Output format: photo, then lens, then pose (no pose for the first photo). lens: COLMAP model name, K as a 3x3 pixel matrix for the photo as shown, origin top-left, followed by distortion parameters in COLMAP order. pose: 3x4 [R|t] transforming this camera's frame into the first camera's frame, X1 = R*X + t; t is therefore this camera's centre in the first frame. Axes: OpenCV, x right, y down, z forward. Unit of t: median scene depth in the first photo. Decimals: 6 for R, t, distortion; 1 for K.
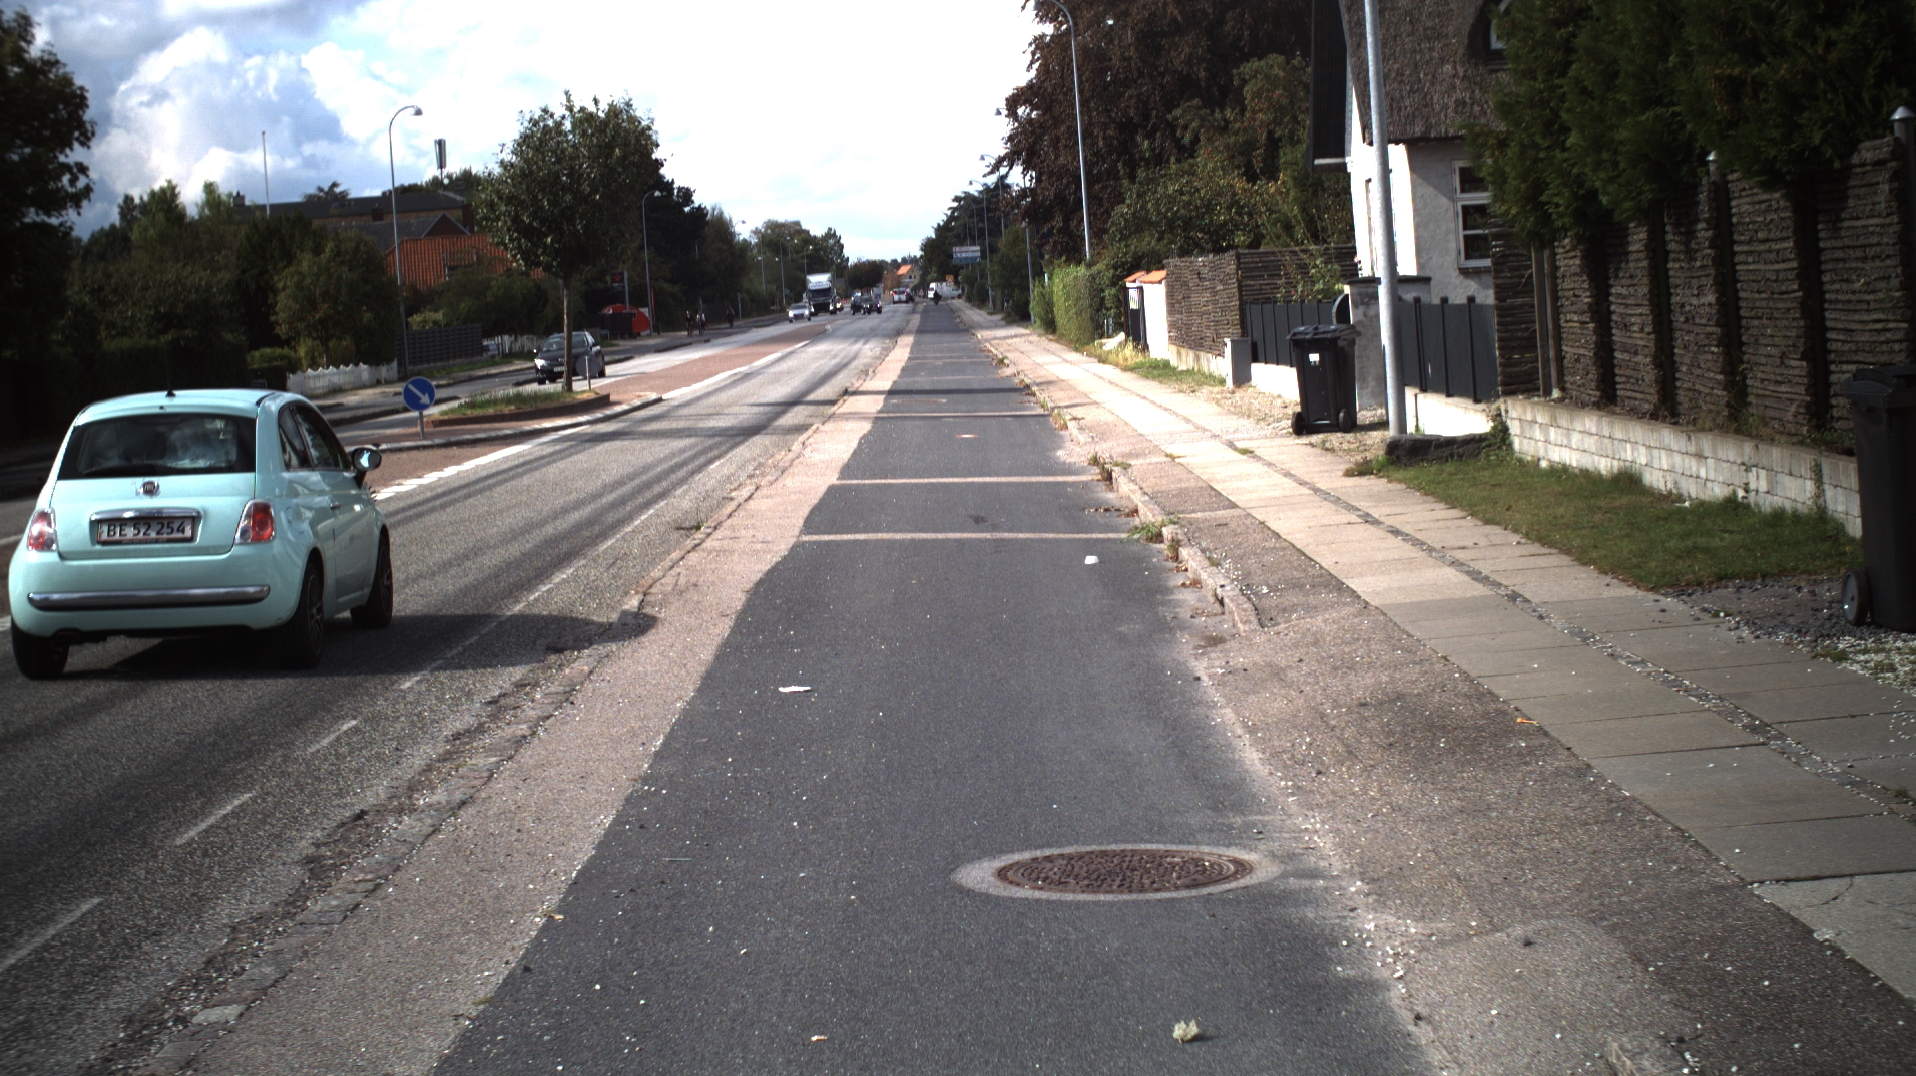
lens RADIAL K [[7479.0, 0, 958.0], [0, 7479.0, 538.0], [0, 0, 1]] dist [-0.978460, 2.840181]
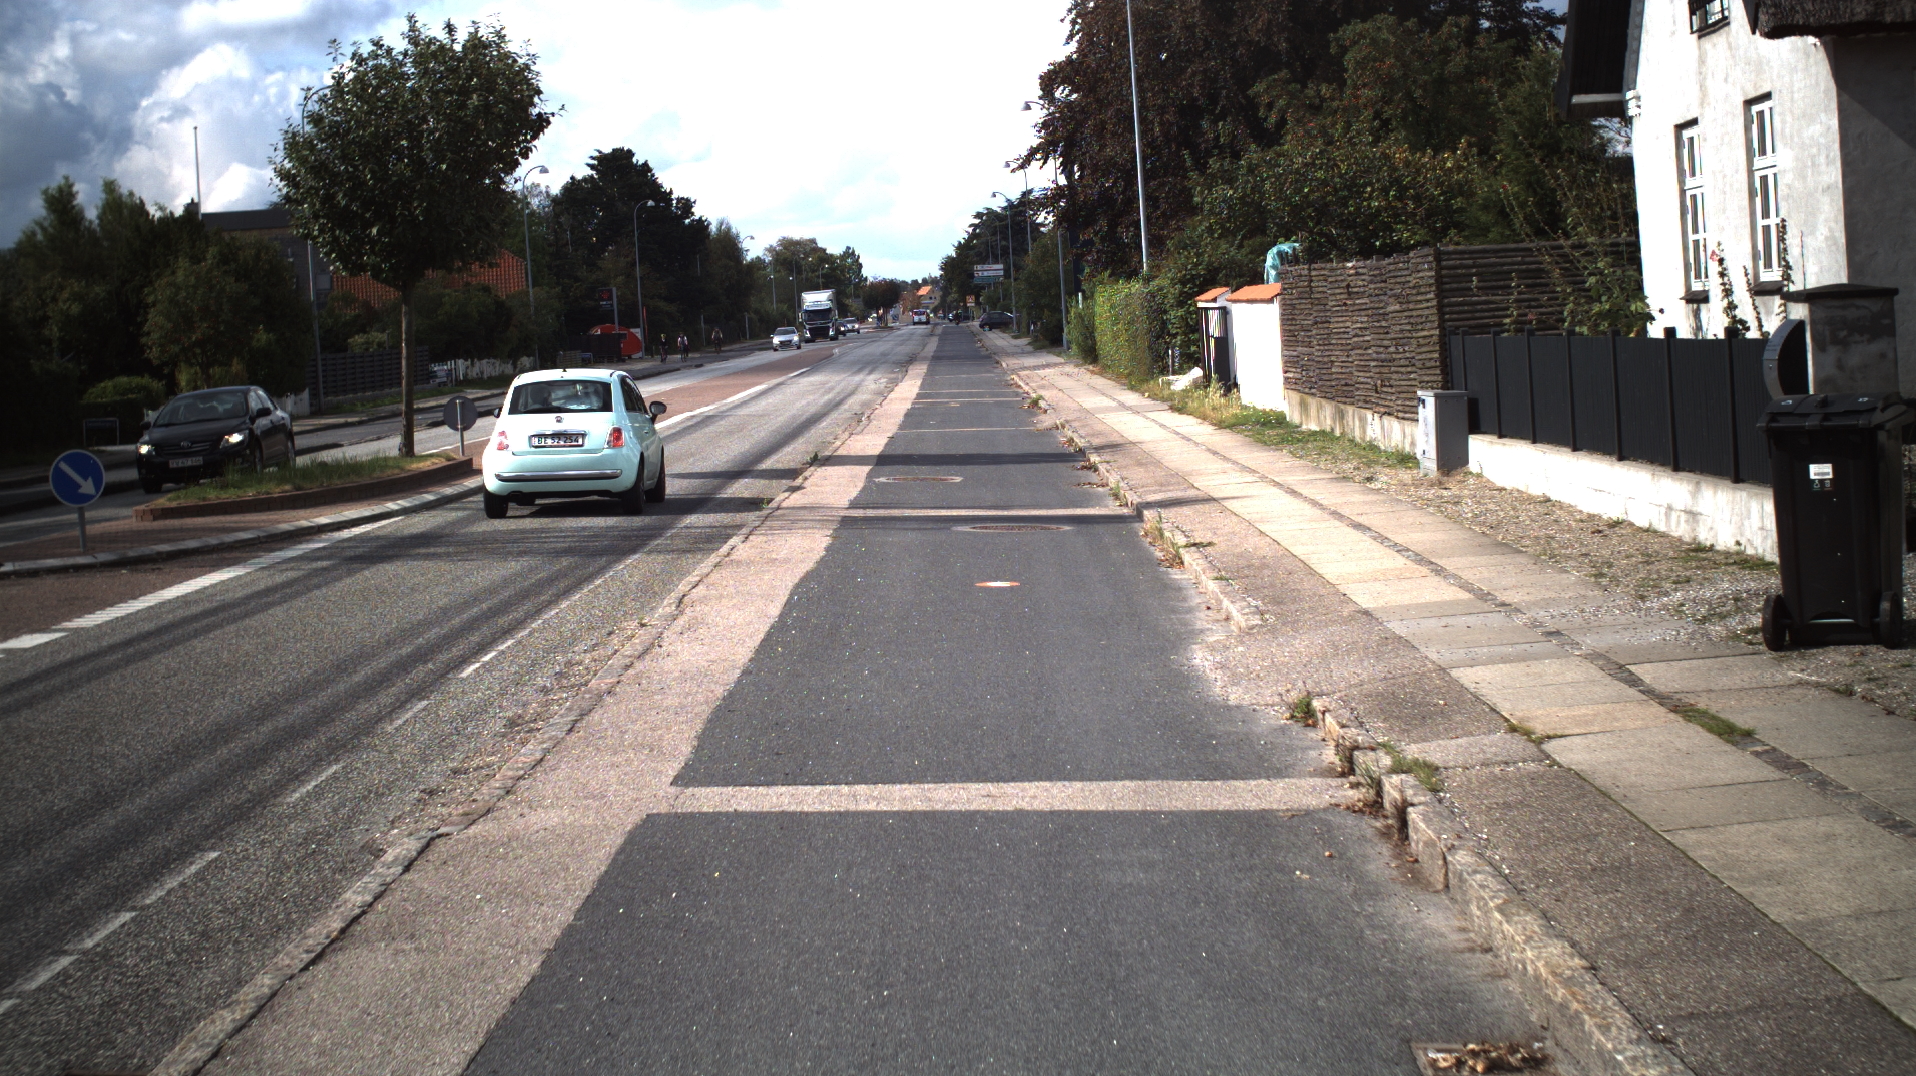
lens RADIAL K [[4178.8, 0, 958.0], [0, 4178.8, 538.0], [0, 0, 1]] dist [-0.349189, 0.177003]
pose [[0.999966, 0.006947, -0.004354, -0.000230], [-0.006856, 0.999767, 0.020444, -0.017789], [0.004495, -0.020414, 0.999782, 0.548183]]
